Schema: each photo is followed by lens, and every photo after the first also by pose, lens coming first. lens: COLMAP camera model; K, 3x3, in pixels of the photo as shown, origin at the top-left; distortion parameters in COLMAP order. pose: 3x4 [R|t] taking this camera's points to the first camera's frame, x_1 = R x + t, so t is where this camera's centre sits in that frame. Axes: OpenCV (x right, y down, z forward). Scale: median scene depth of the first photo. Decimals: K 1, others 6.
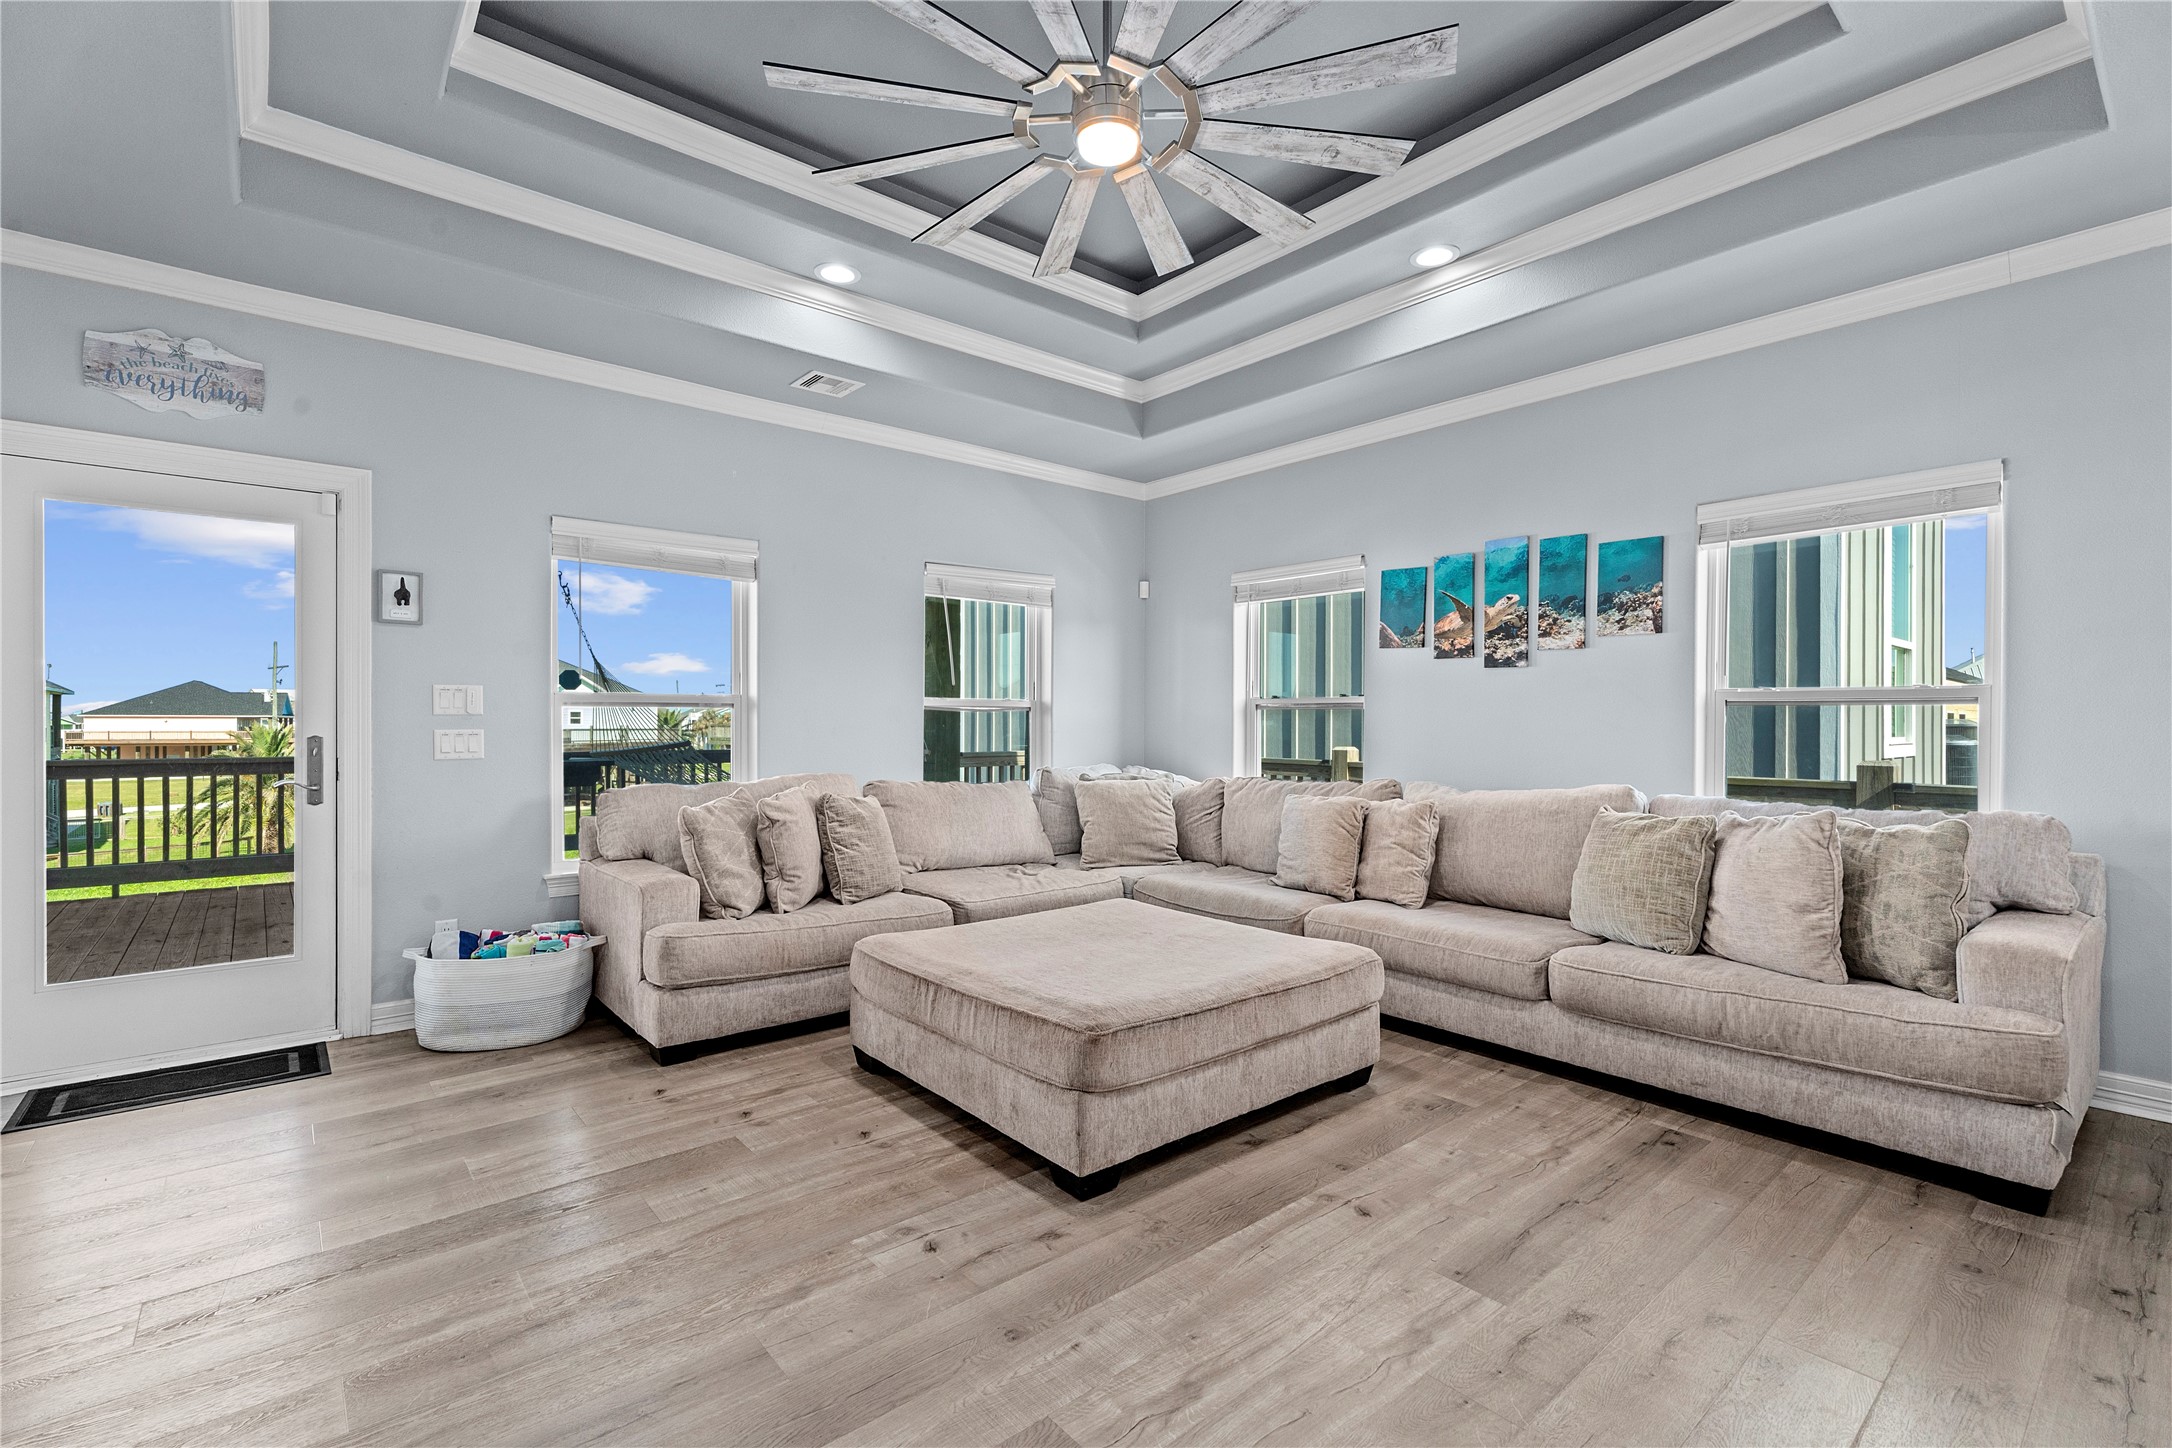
lens RADIAL K [[958.3, 0, 1086.0], [0, 958.3, 724.0], [0, 0, 1]] dist [0.005111, 0.000366]
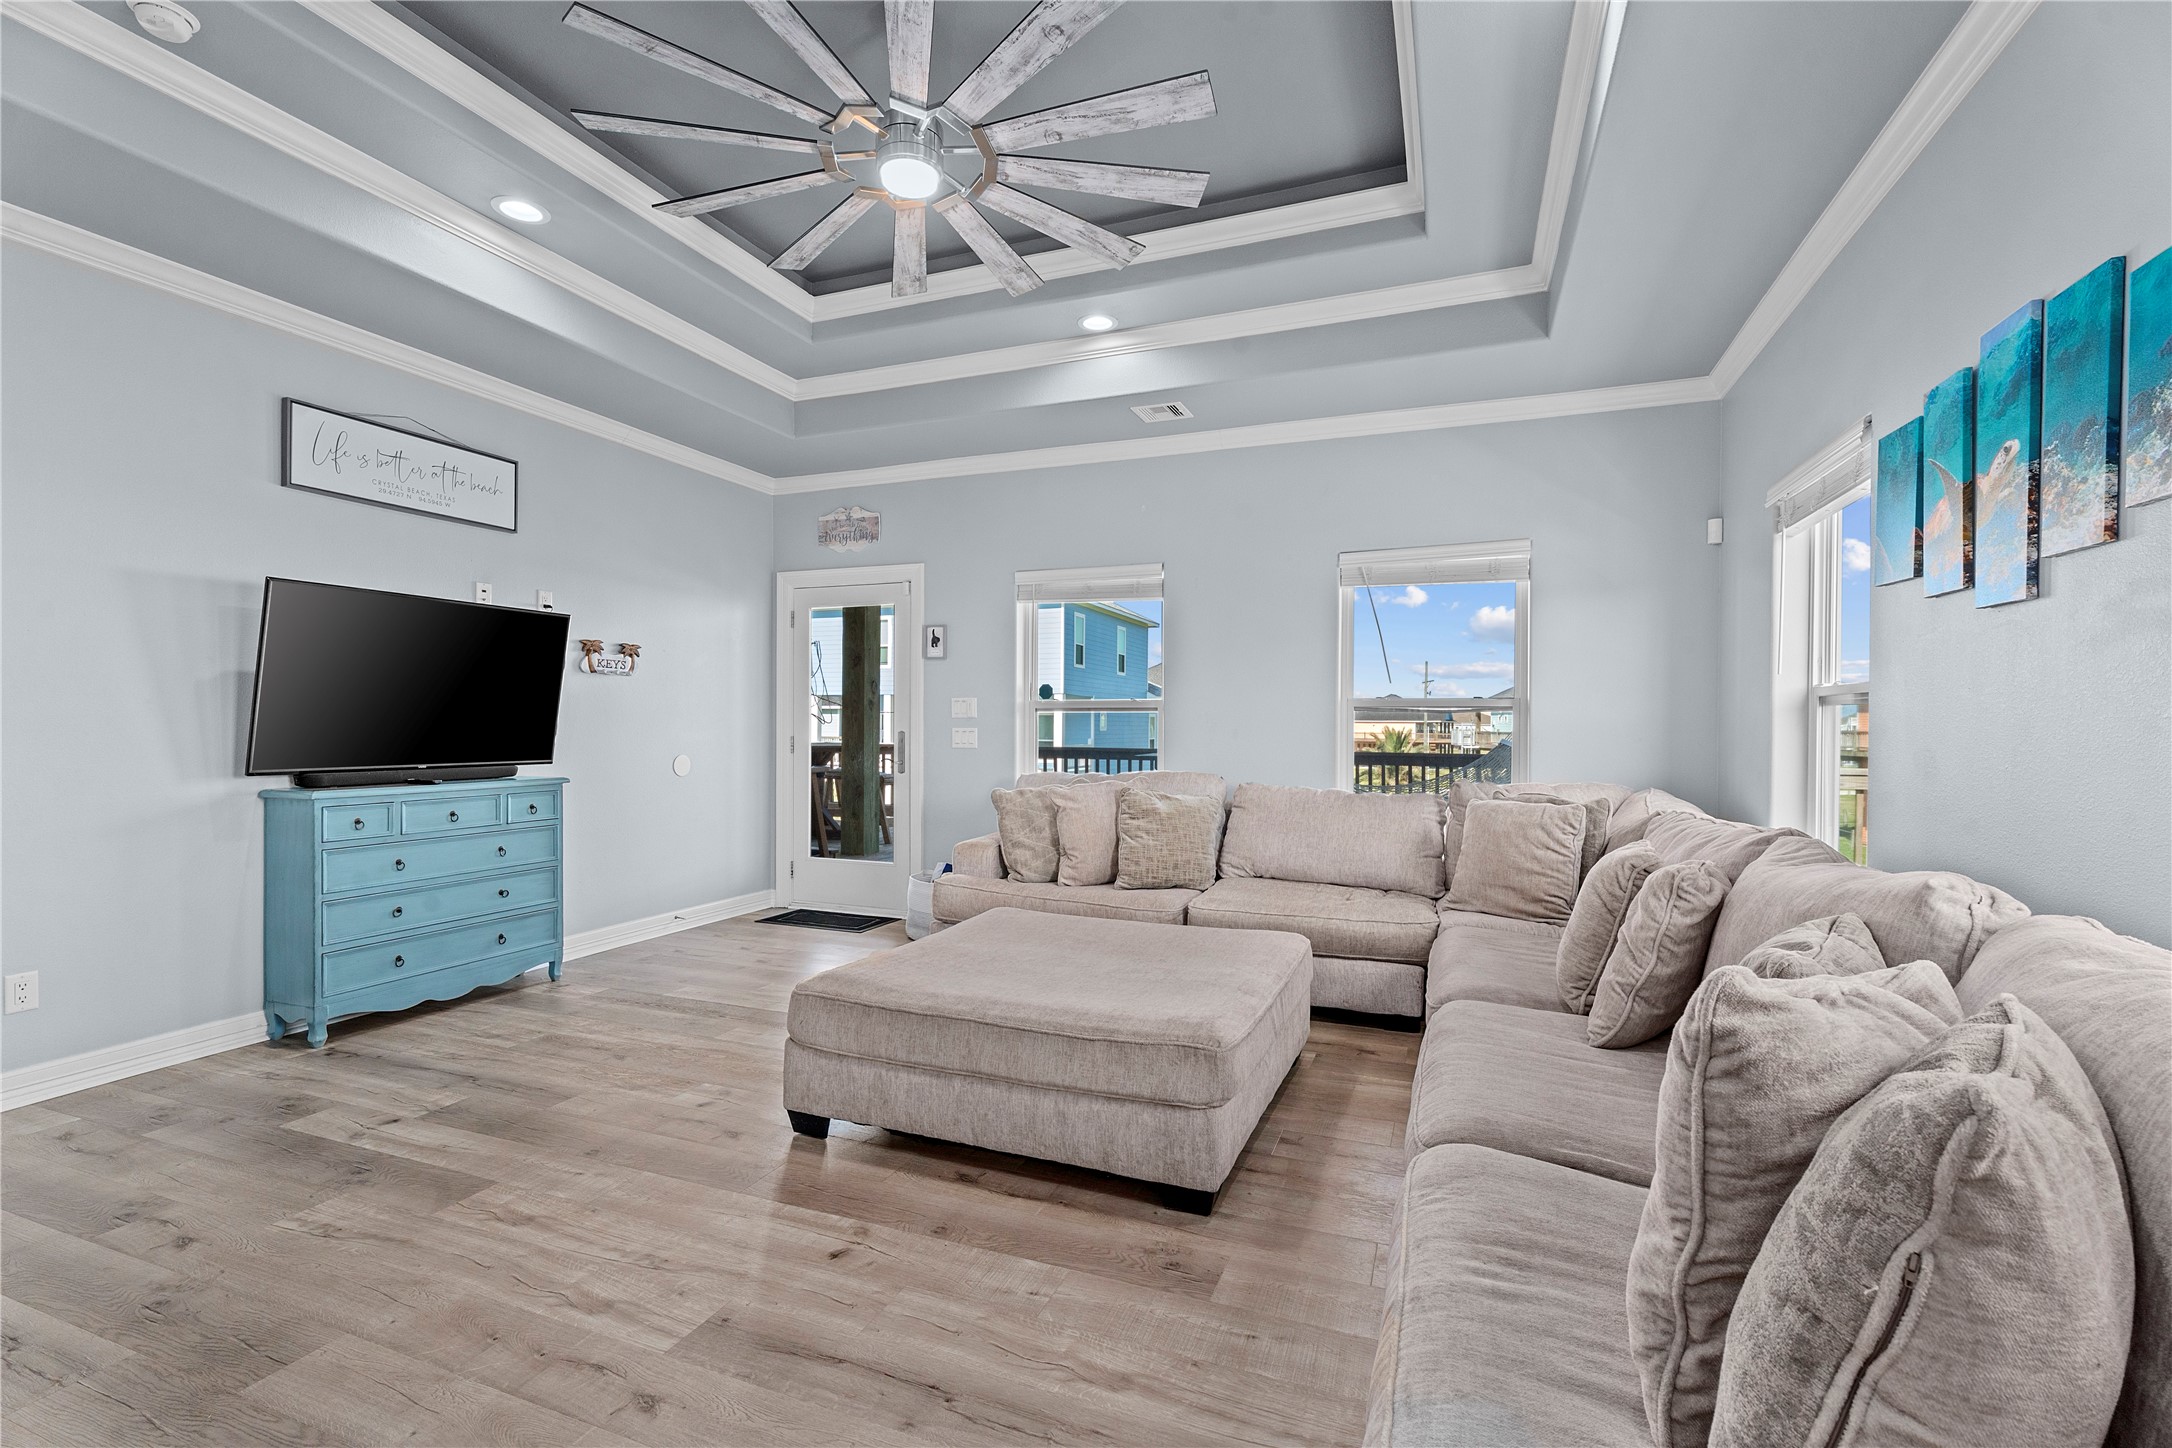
lens RADIAL K [[958.3, 0, 1086.0], [0, 958.3, 724.0], [0, 0, 1]] dist [0.005111, 0.000366]
pose [[0.473982, 0.001656, -0.880533, 0.916746], [-0.006175, 0.999980, -0.001443, 0.000939], [0.880513, 0.006122, 0.473983, 0.583825]]
